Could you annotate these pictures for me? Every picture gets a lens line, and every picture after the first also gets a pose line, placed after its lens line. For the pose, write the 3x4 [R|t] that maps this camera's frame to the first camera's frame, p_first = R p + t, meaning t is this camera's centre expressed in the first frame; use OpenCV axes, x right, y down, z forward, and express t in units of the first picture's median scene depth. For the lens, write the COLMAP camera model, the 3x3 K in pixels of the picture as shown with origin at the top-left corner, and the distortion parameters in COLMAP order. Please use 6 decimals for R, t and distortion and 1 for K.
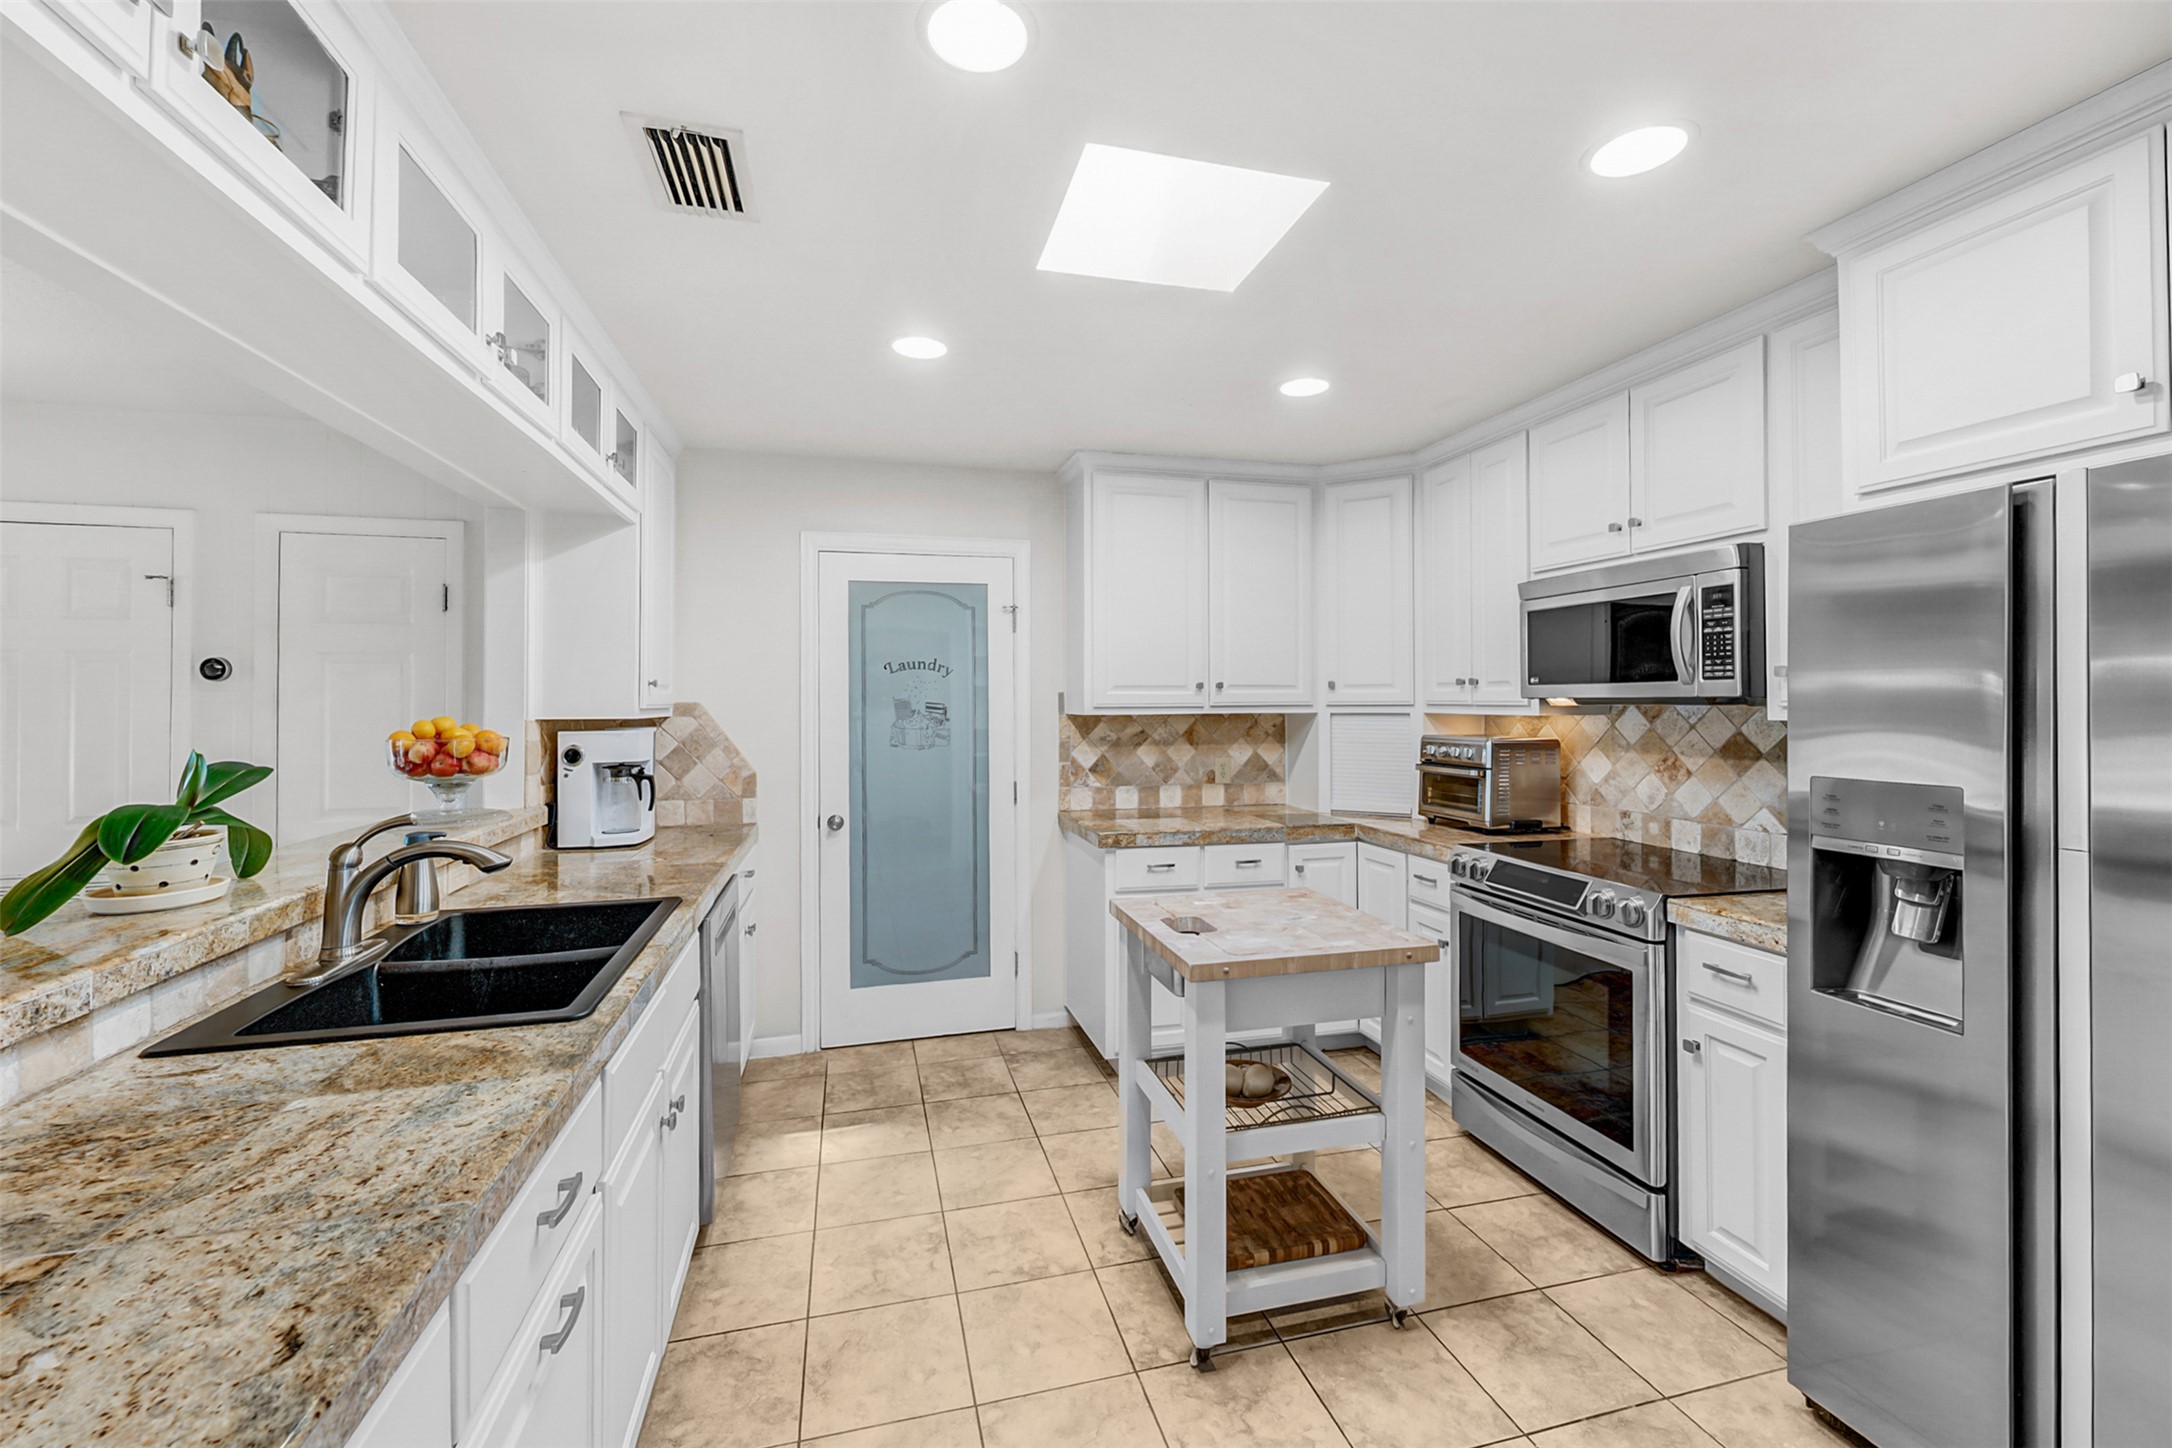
lens RADIAL K [[896.4, 0, 1083.0], [0, 896.4, 704.6], [0, 0, 1]] dist [0.010472, -0.001621]
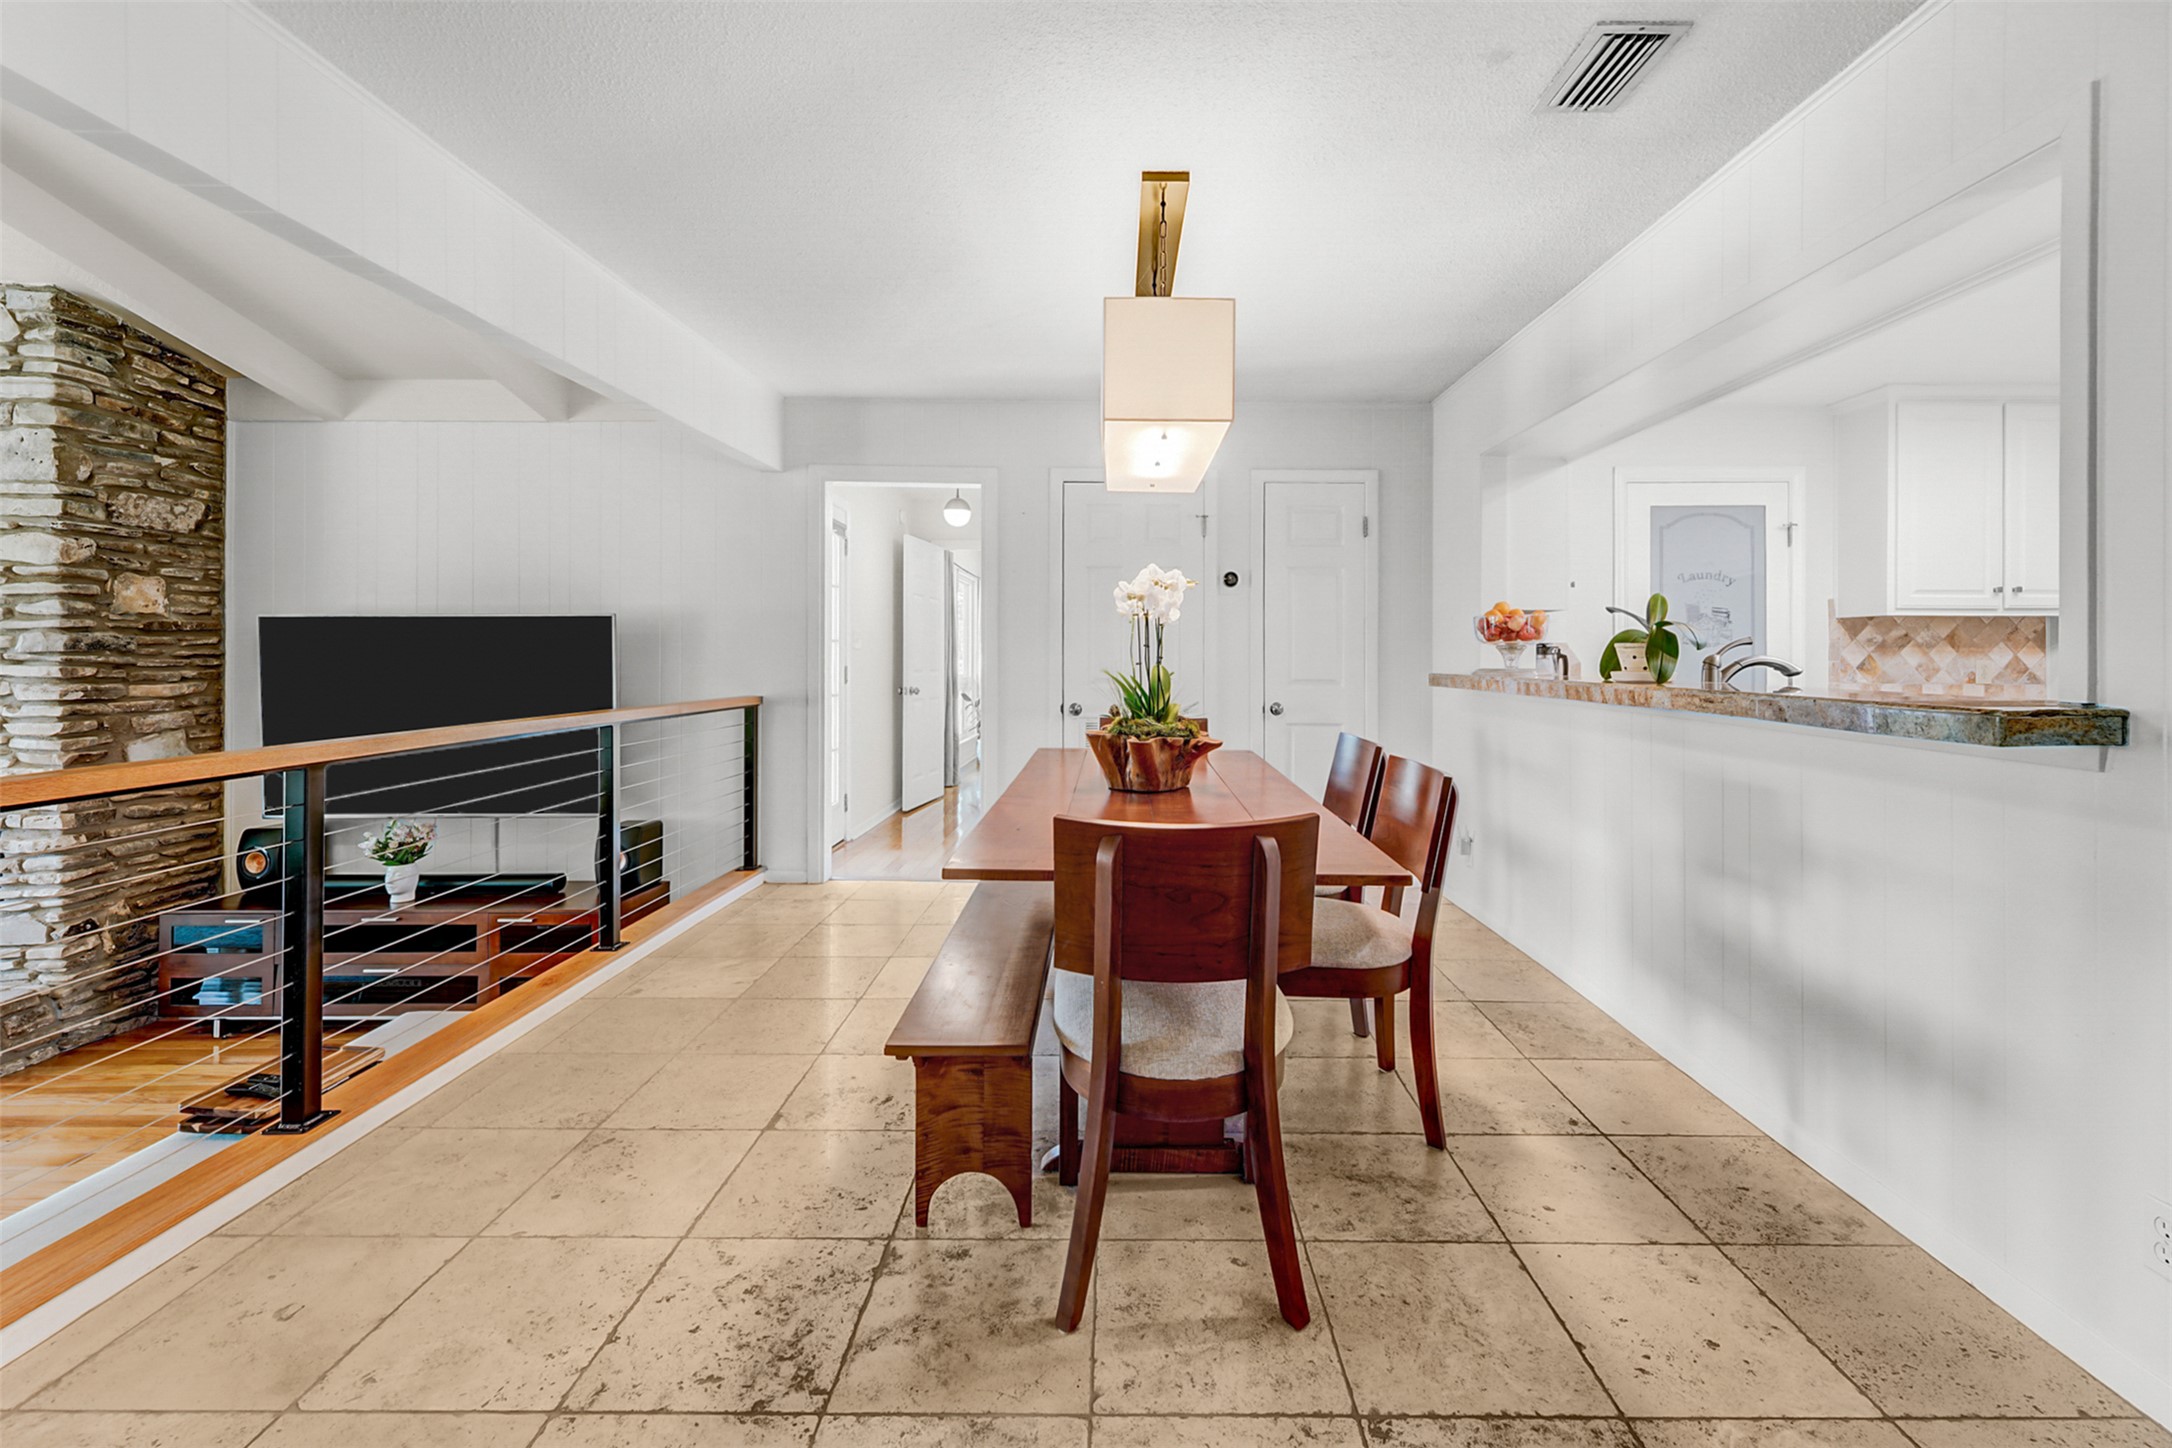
lens RADIAL K [[896.4, 0, 1120.4], [0, 896.4, 657.5], [0, 0, 1]] dist [0.010472, -0.001621]
pose [[0.968666, 0.006083, -0.248292, -0.613222], [-0.007648, 0.999957, -0.005337, 0.073334], [0.248249, 0.007069, 0.968670, -0.330095]]
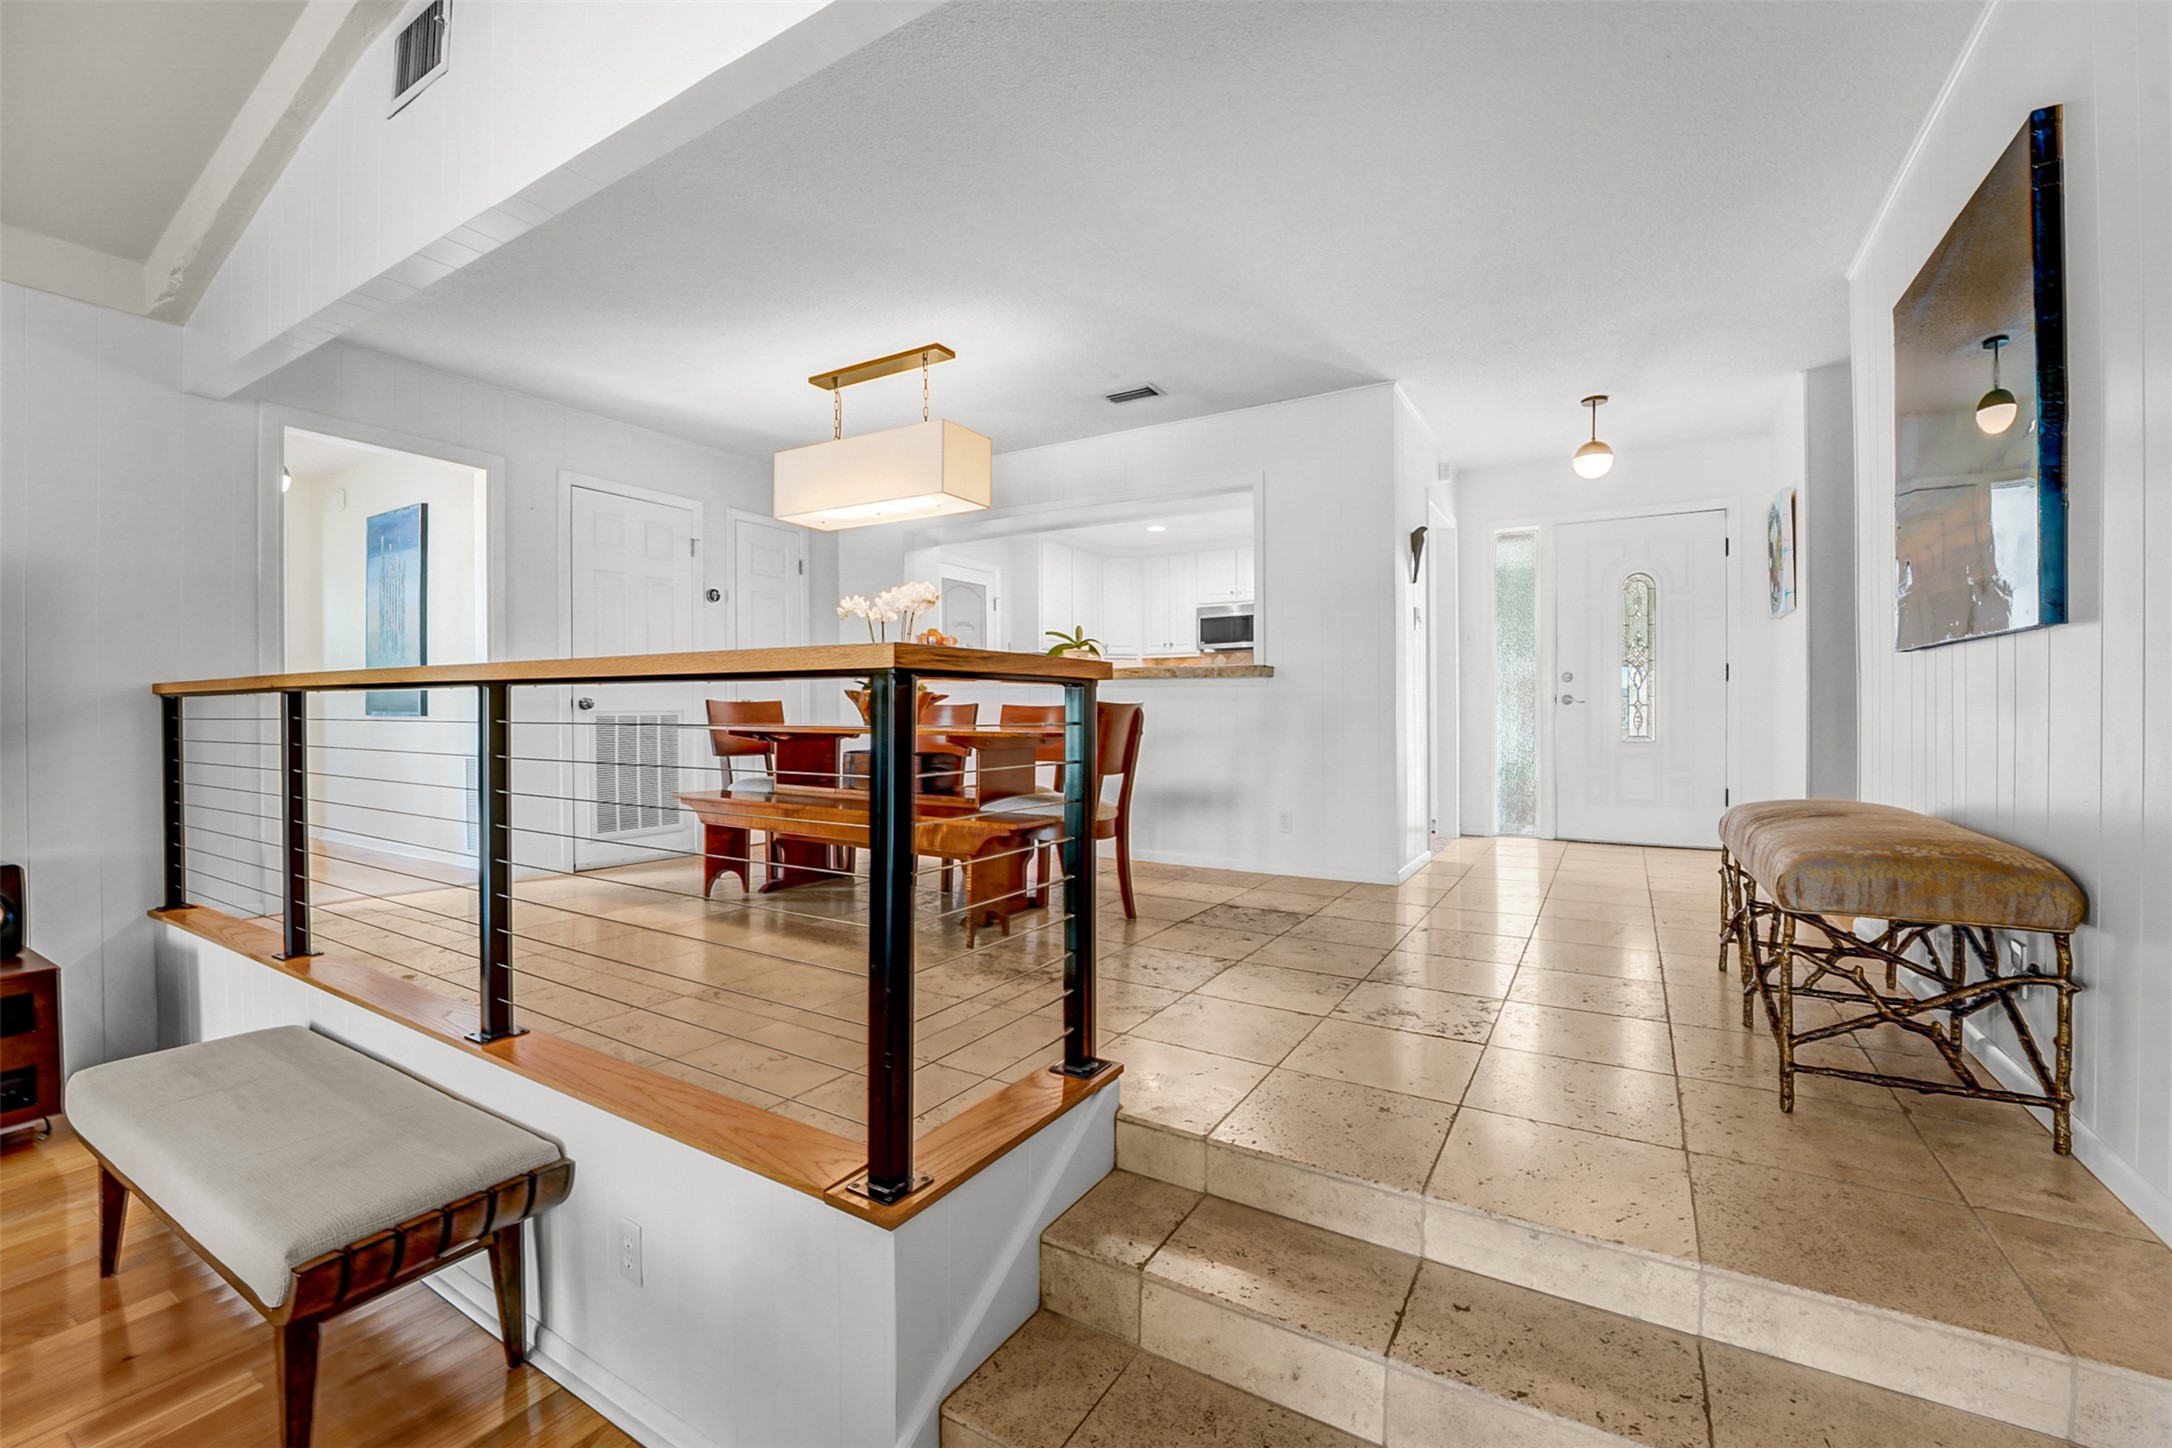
lens RADIAL K [[896.4, 0, 1075.7], [0, 896.4, 719.3], [0, 0, 1]] dist [0.010472, -0.001621]
pose [[0.723278, -0.006122, 0.690529, -1.292750], [0.003992, 0.999981, 0.004685, 0.149613], [-0.690545, -0.000631, 0.723289, -0.550745]]
